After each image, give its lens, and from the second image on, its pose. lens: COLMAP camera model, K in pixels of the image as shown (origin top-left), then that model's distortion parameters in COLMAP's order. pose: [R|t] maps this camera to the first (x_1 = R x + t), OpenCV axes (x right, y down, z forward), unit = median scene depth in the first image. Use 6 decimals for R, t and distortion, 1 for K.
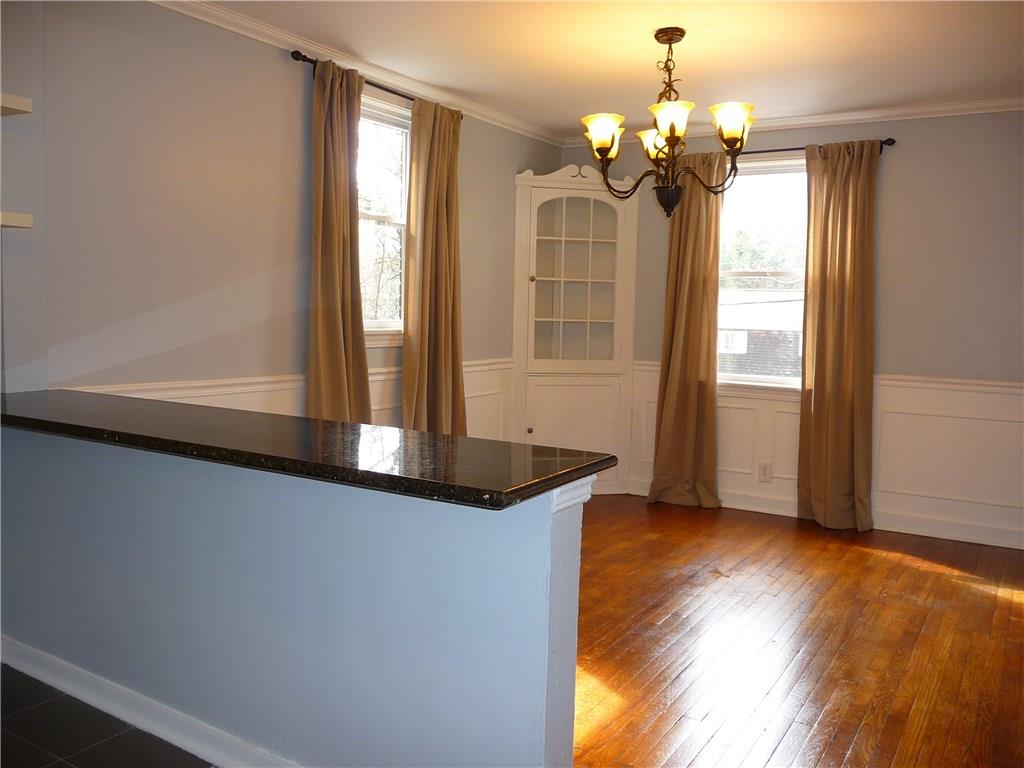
lens RADIAL K [[869.6, 0, 512.0], [0, 869.6, 384.0], [0, 0, 1]] dist [-0.019103, -0.016595]
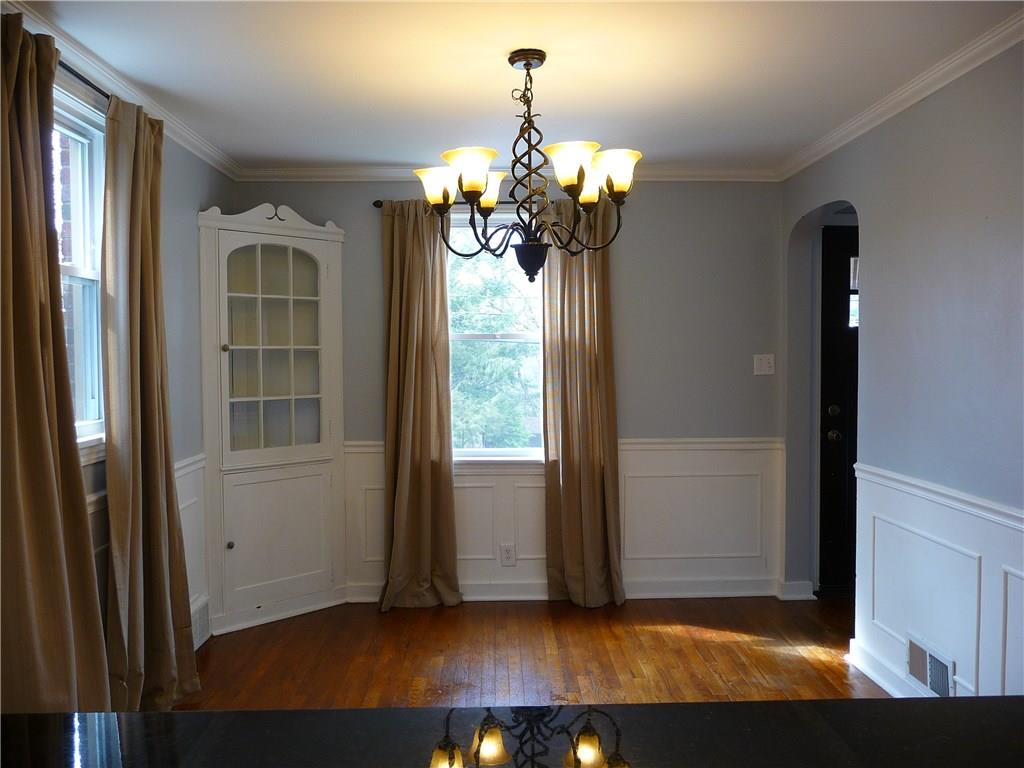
lens RADIAL K [[869.6, 0, 512.0], [0, 869.6, 384.0], [0, 0, 1]] dist [-0.019103, -0.016595]
pose [[0.838553, -0.049029, 0.542609, -0.188926], [0.073530, 0.997015, -0.023545, -0.054854], [-0.539835, 0.059642, 0.839656, 0.230897]]
